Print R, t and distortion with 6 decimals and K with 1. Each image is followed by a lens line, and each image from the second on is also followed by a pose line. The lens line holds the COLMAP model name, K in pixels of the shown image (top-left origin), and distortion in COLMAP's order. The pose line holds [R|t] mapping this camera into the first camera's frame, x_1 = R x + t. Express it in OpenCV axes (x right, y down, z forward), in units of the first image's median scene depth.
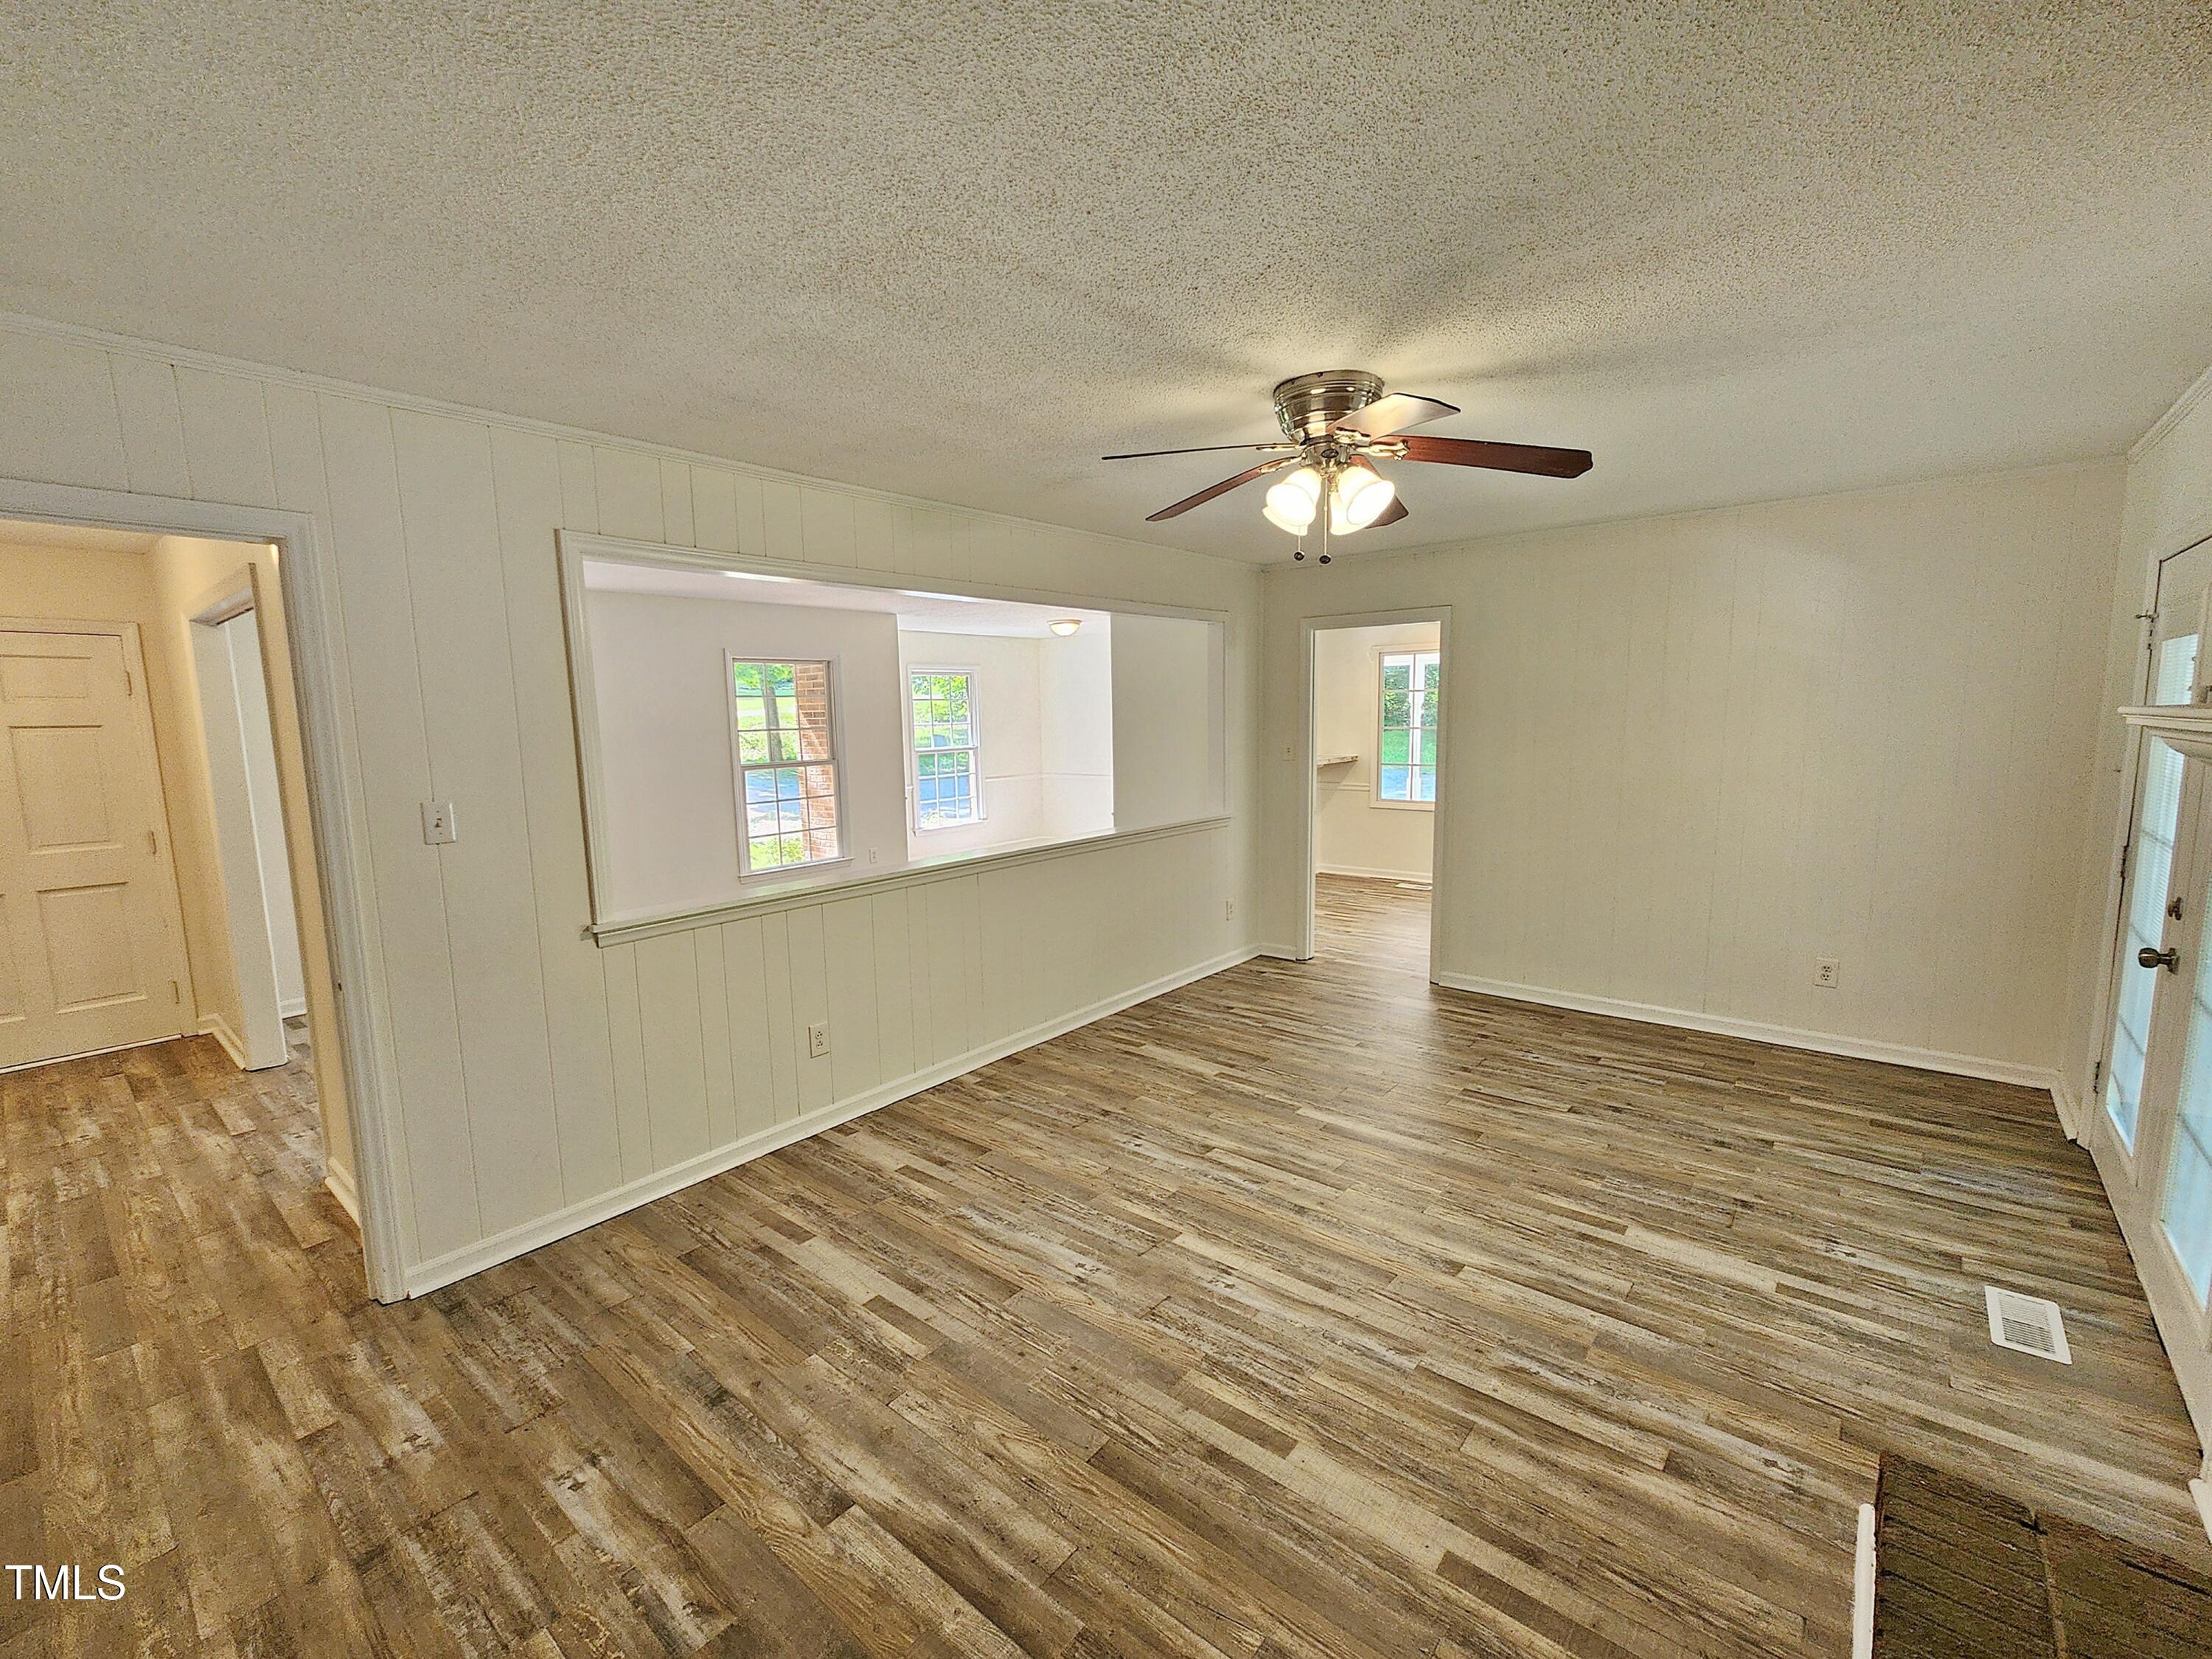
lens RADIAL K [[934.0, 0, 1097.3], [0, 934.0, 834.8], [0, 0, 1]] dist [-0.000659, 0.000471]
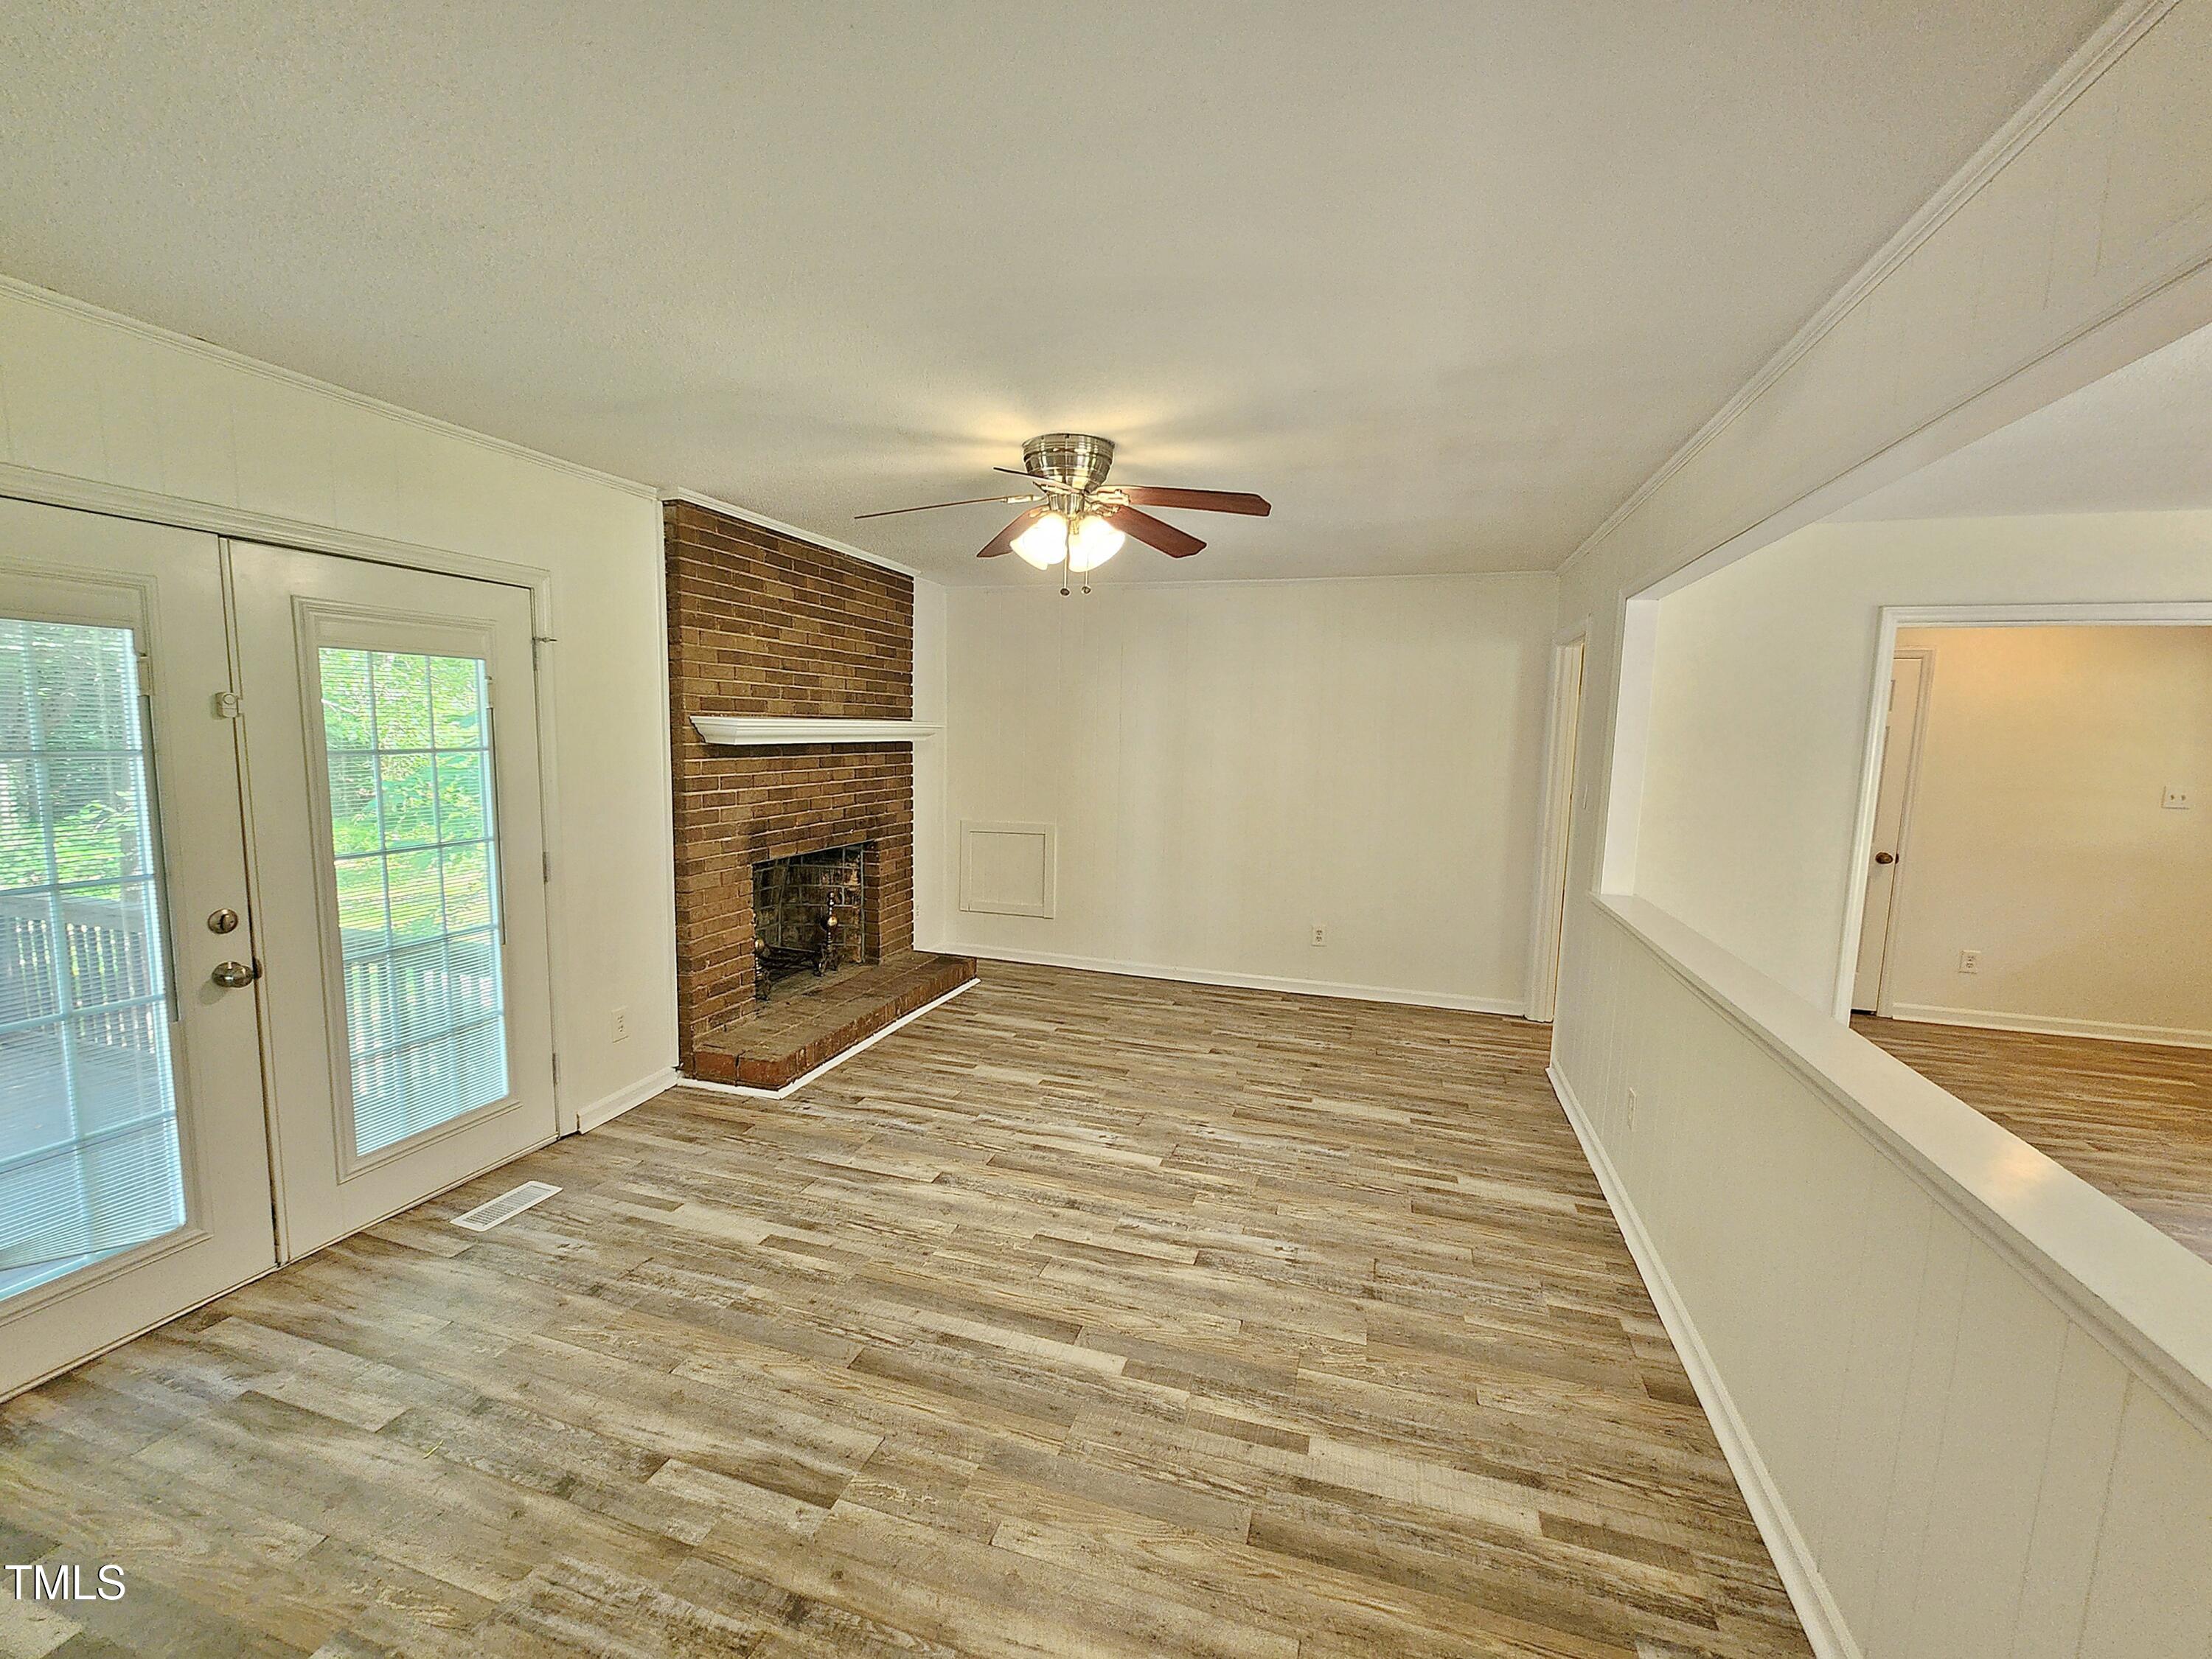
lens RADIAL K [[934.0, 0, 1097.3], [0, 934.0, 834.8], [0, 0, 1]] dist [-0.000659, 0.000471]
pose [[-0.923150, 0.043158, -0.382009, 0.605158], [-0.054163, 0.969166, 0.240381, -0.264190], [0.380605, 0.242599, -0.892348, 1.946633]]
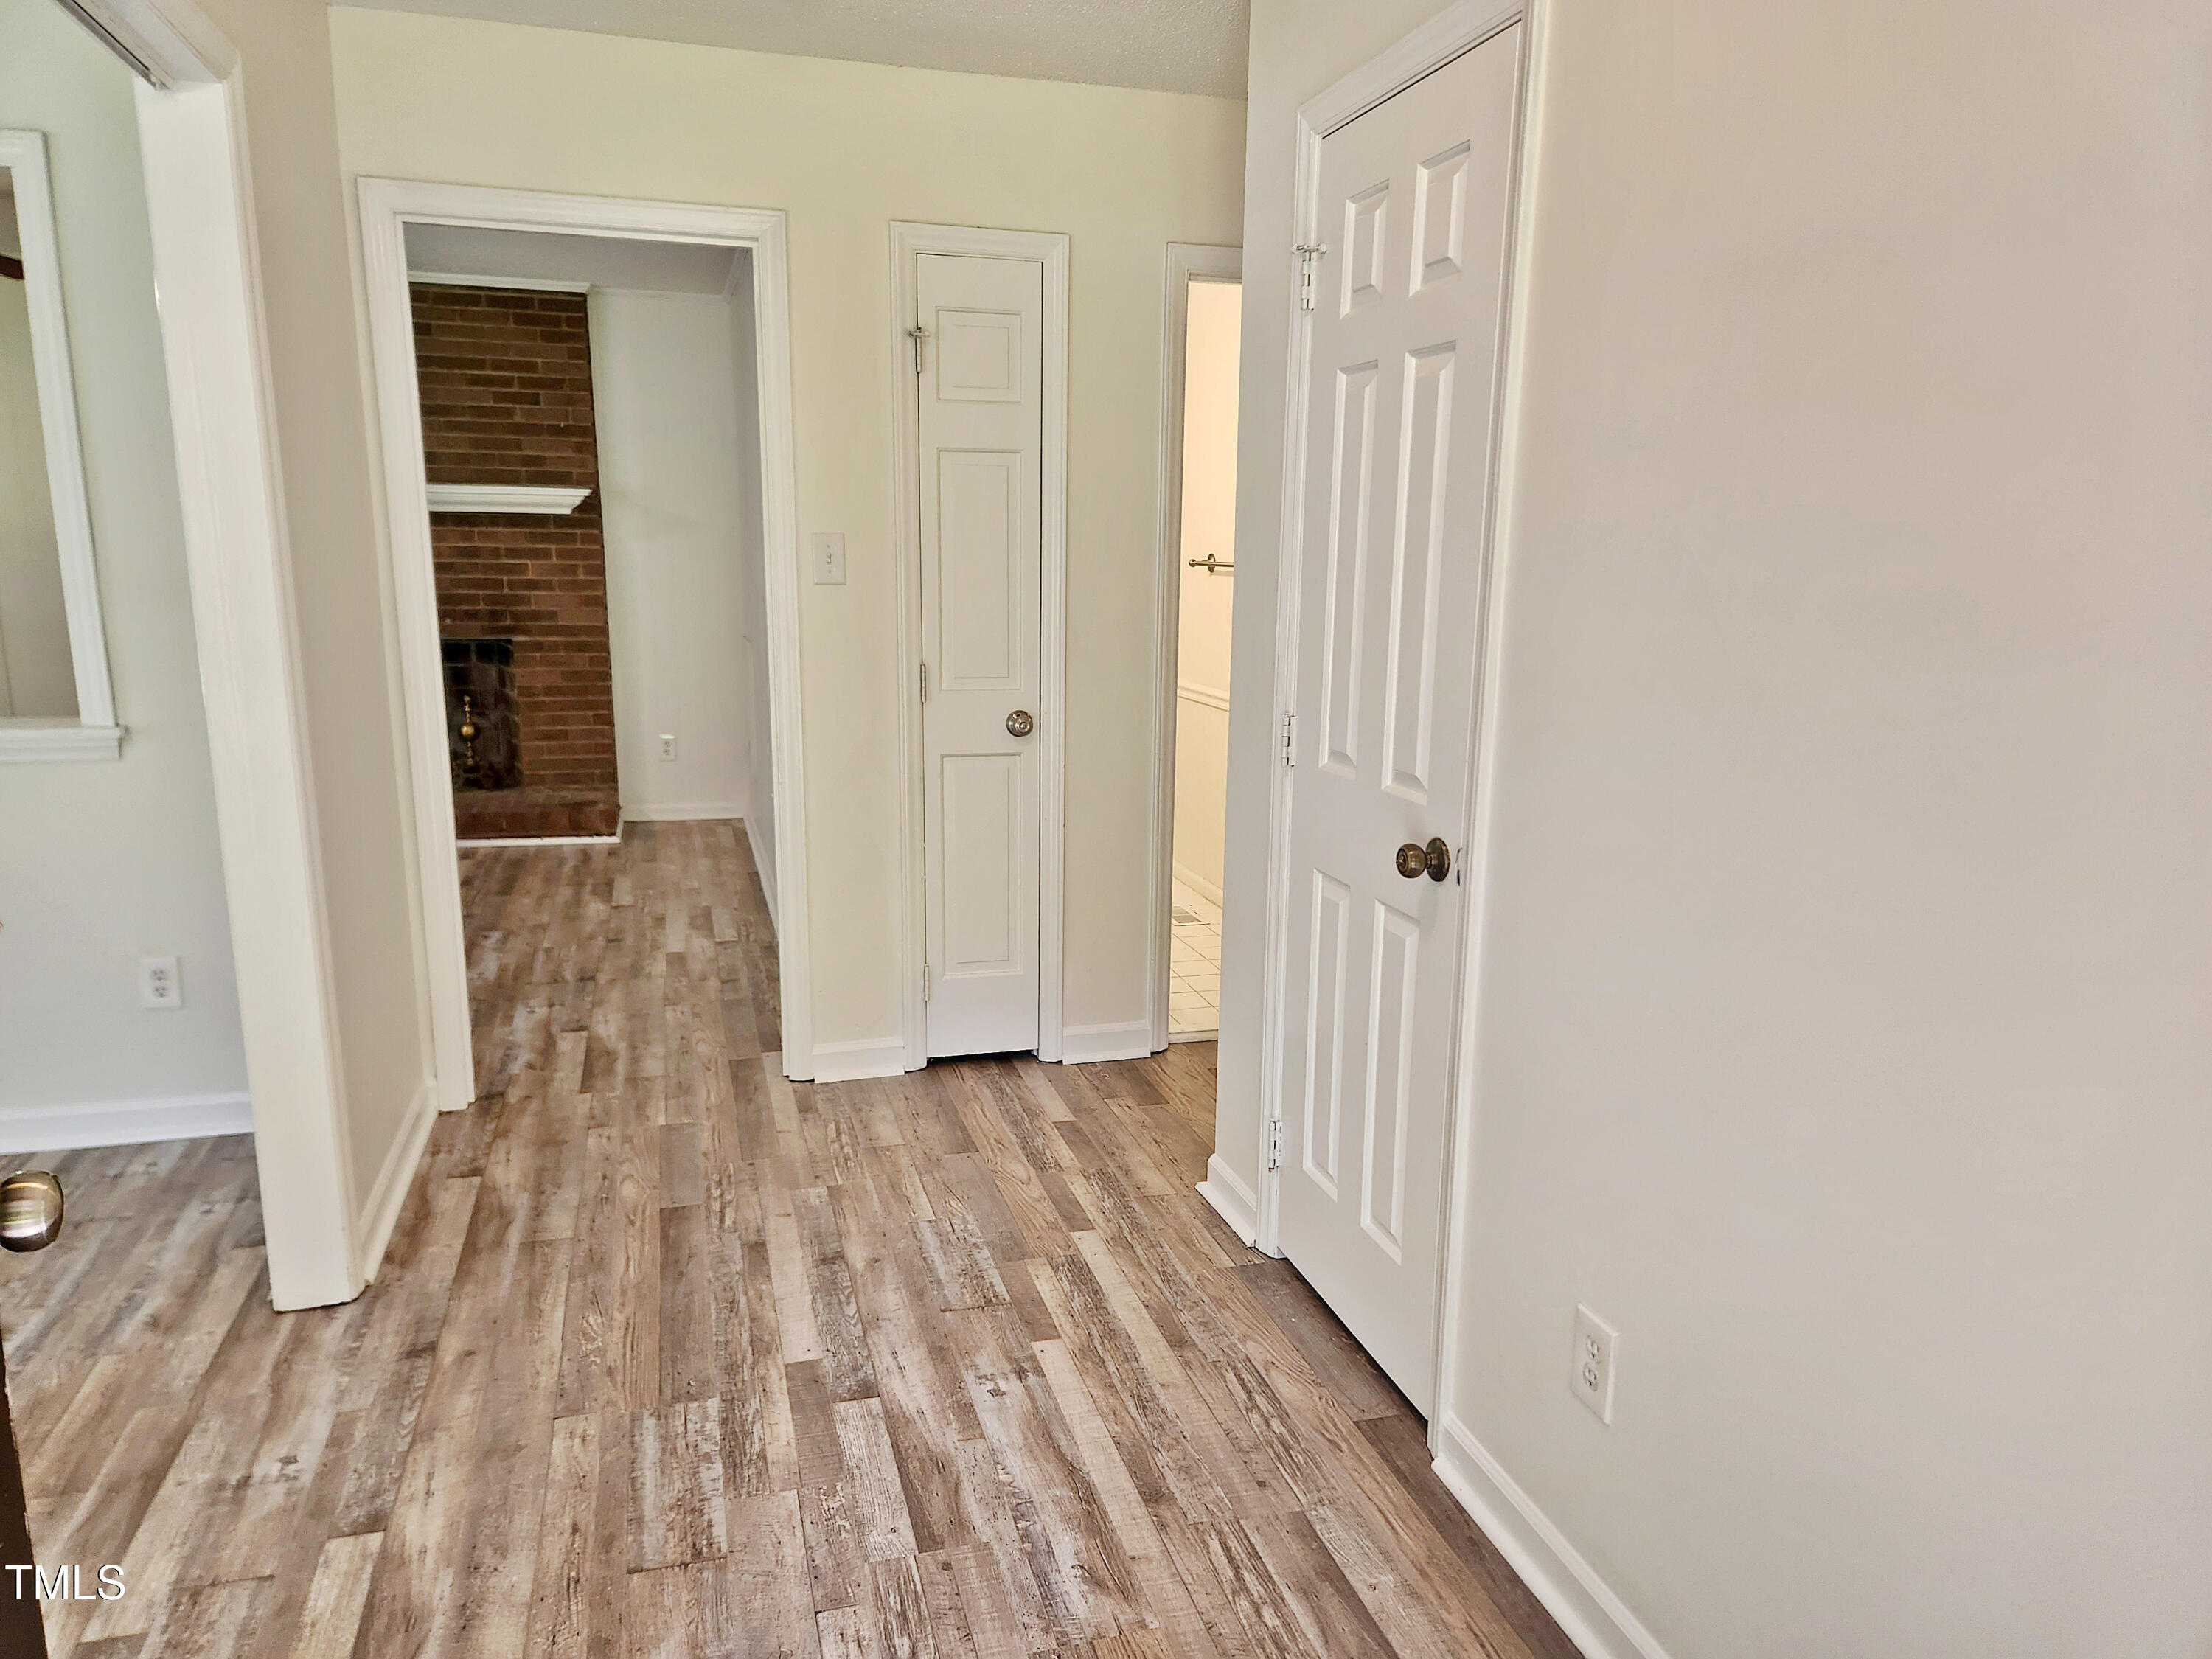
lens RADIAL K [[1489.6, 0, 1107.6], [0, 1489.6, 853.9], [0, 0, 1]] dist [0.049492, -0.049925]
pose [[-0.833536, -0.106201, 0.542161, -1.883031], [0.074027, 0.951030, 0.300103, -0.105952], [-0.547482, 0.290281, -0.784857, 1.597329]]
